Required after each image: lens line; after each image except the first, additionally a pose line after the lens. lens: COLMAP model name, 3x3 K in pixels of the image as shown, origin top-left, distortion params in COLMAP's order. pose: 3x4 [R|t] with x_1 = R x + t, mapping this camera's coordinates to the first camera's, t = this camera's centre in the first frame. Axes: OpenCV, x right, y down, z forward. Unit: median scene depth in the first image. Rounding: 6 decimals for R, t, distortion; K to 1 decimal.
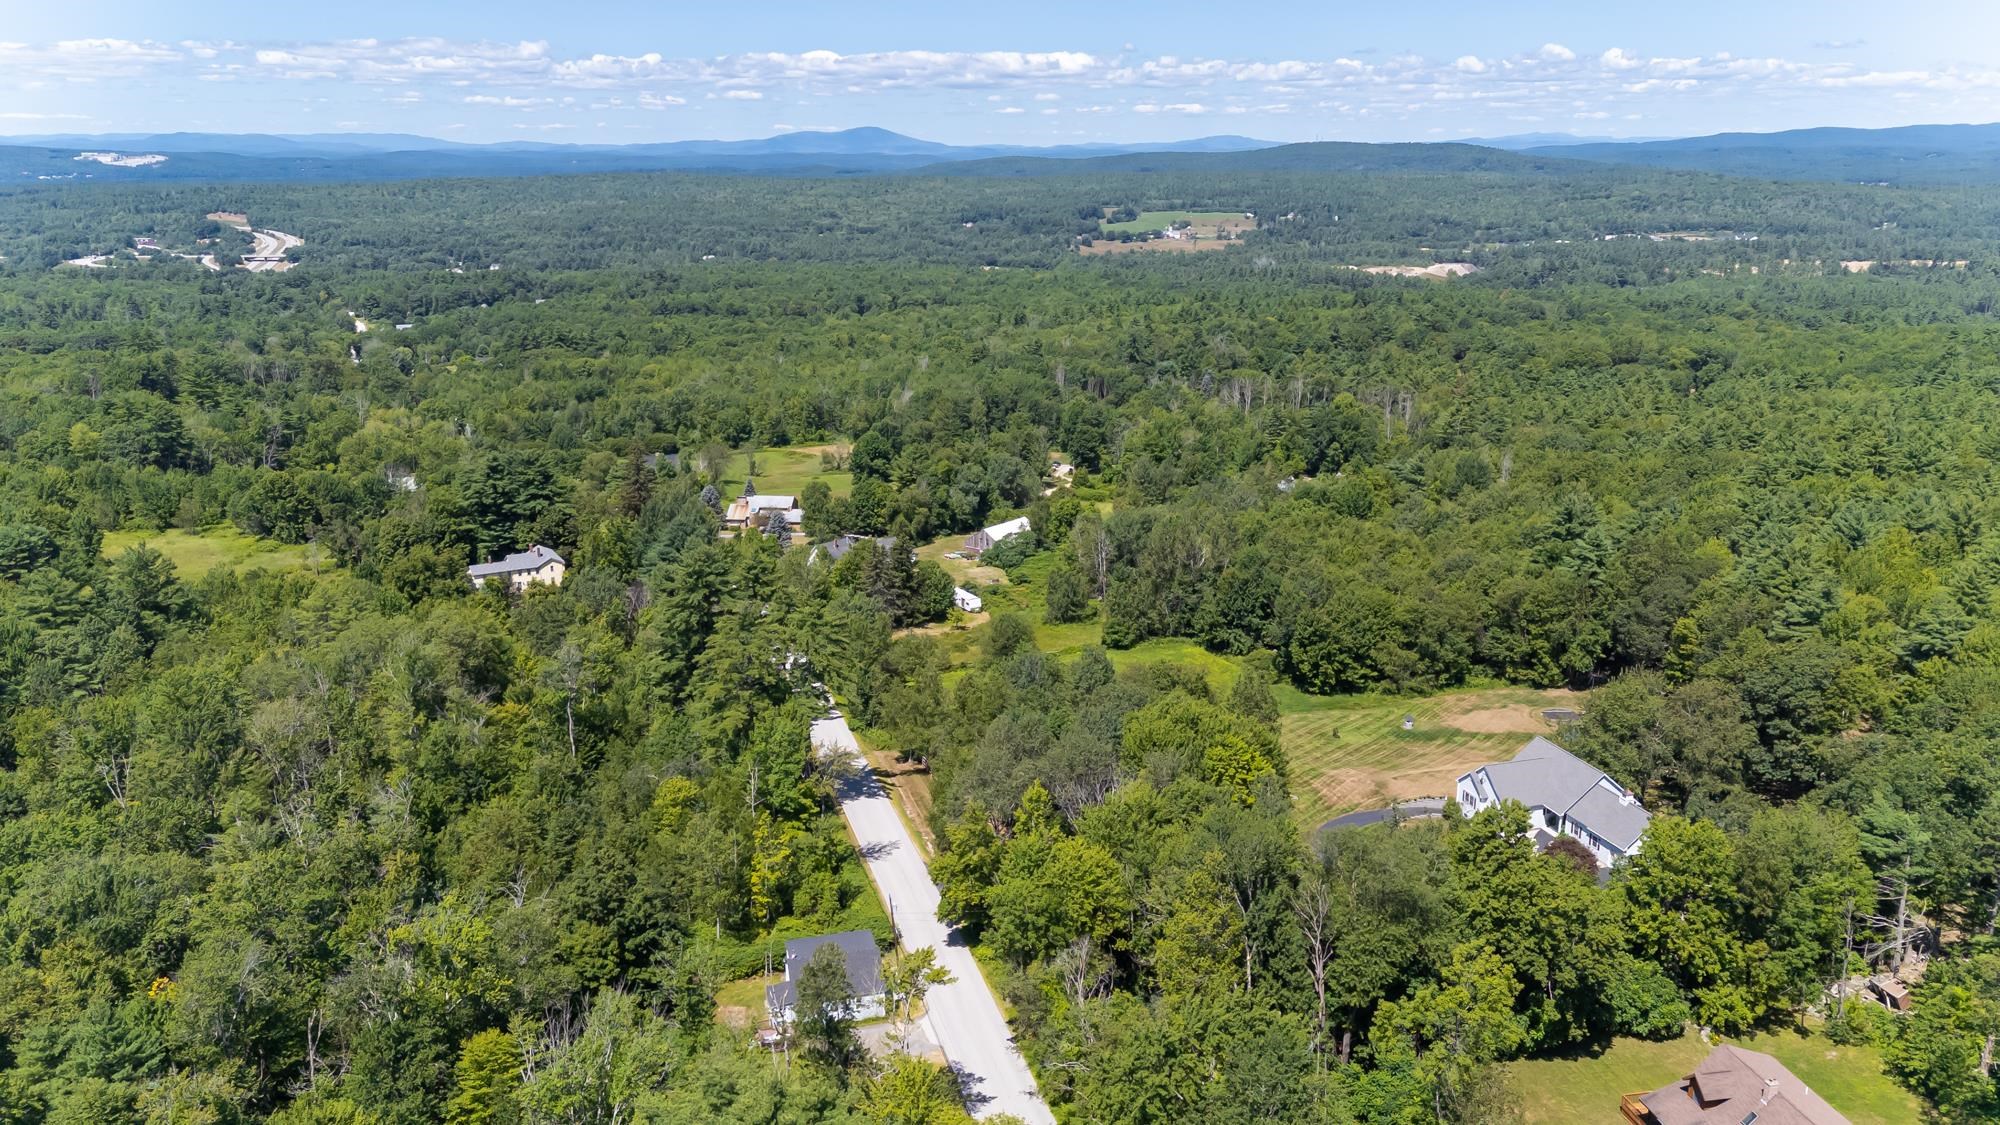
lens RADIAL K [[1468.8, 0, 1000.6], [0, 1468.8, 521.1], [0, 0, 1]] dist [0.084236, -0.060495]
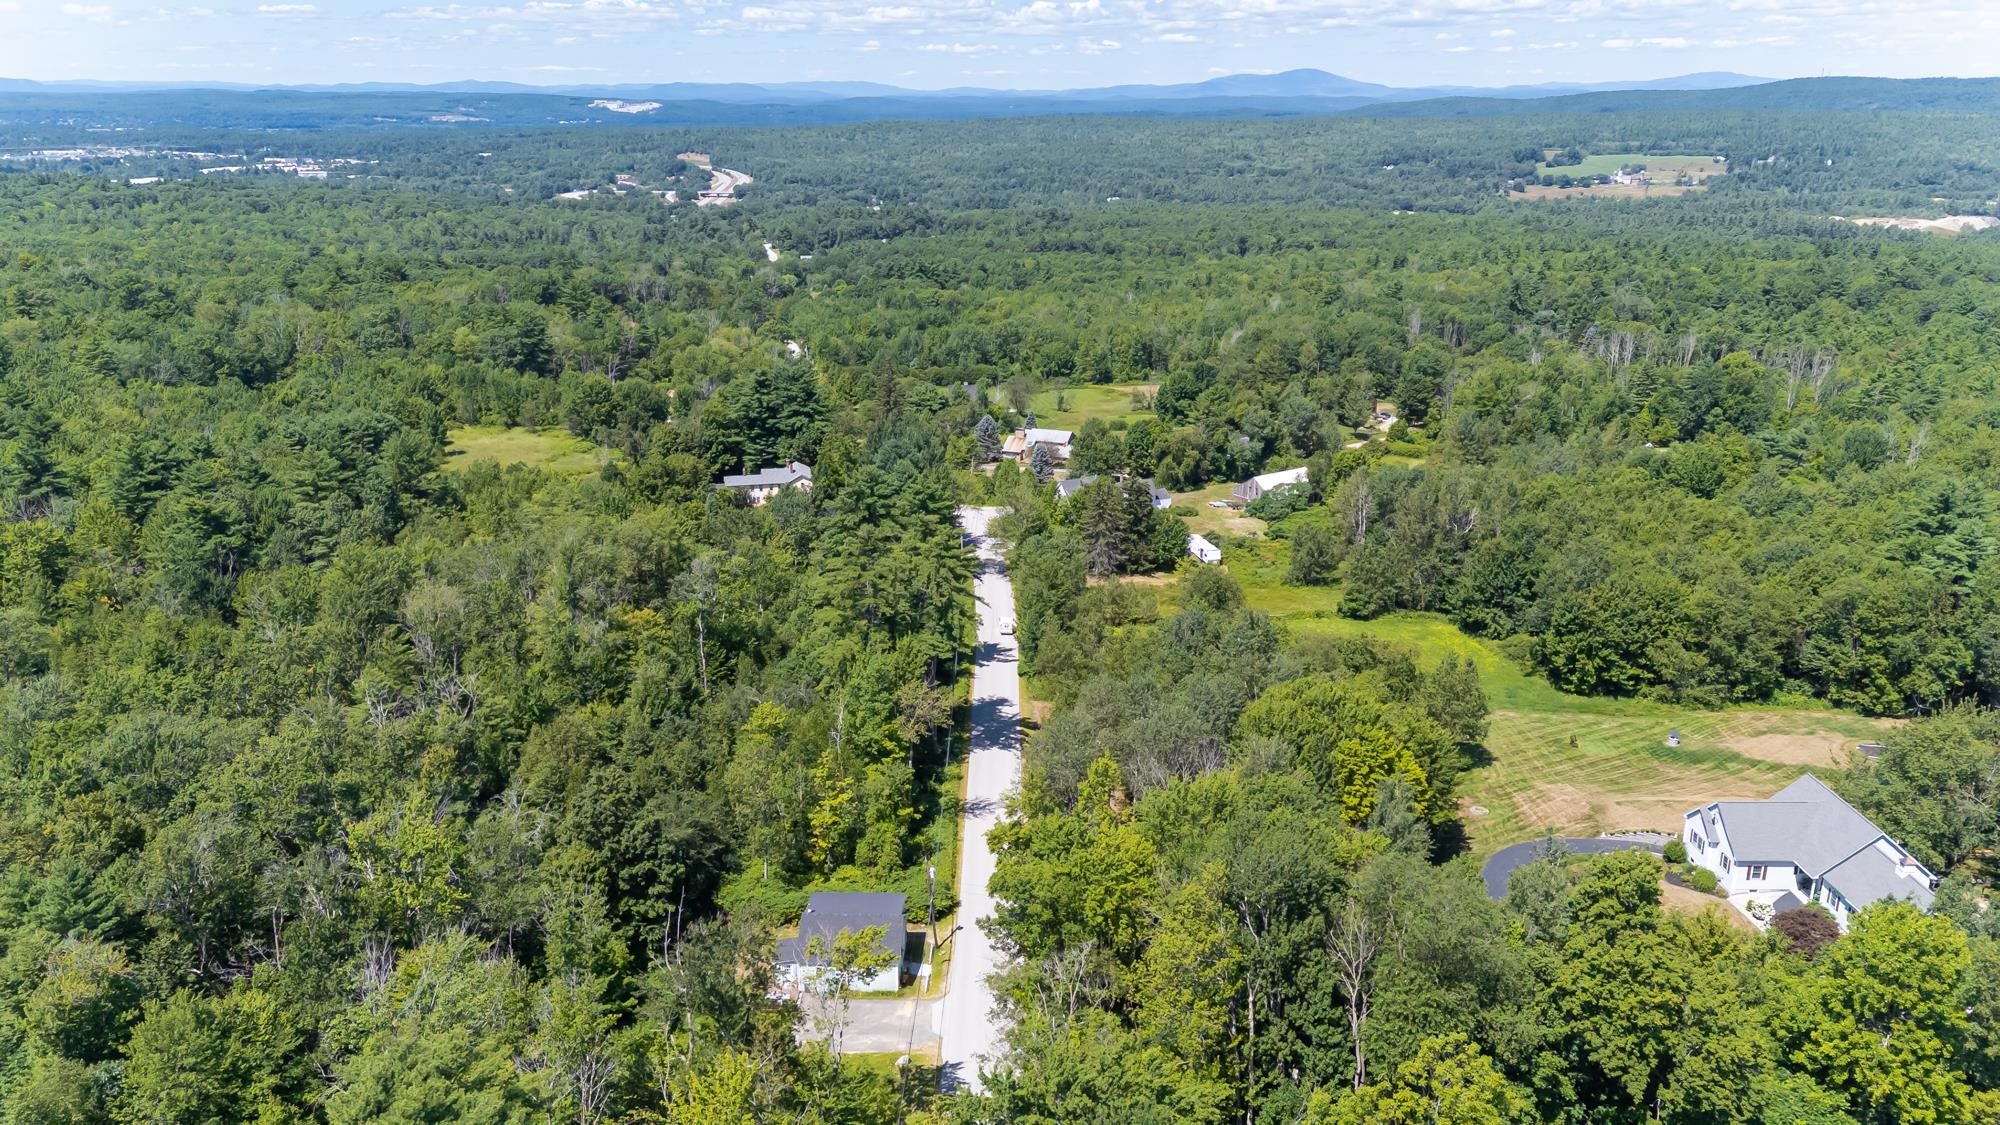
lens RADIAL K [[1468.8, 0, 1000.6], [0, 1468.8, 521.1], [0, 0, 1]] dist [0.084236, -0.060495]
pose [[0.960366, 0.076929, -0.267916, 0.098932], [-0.067636, 0.996750, 0.043761, 0.003780], [0.270412, -0.023906, 0.962448, 0.081552]]
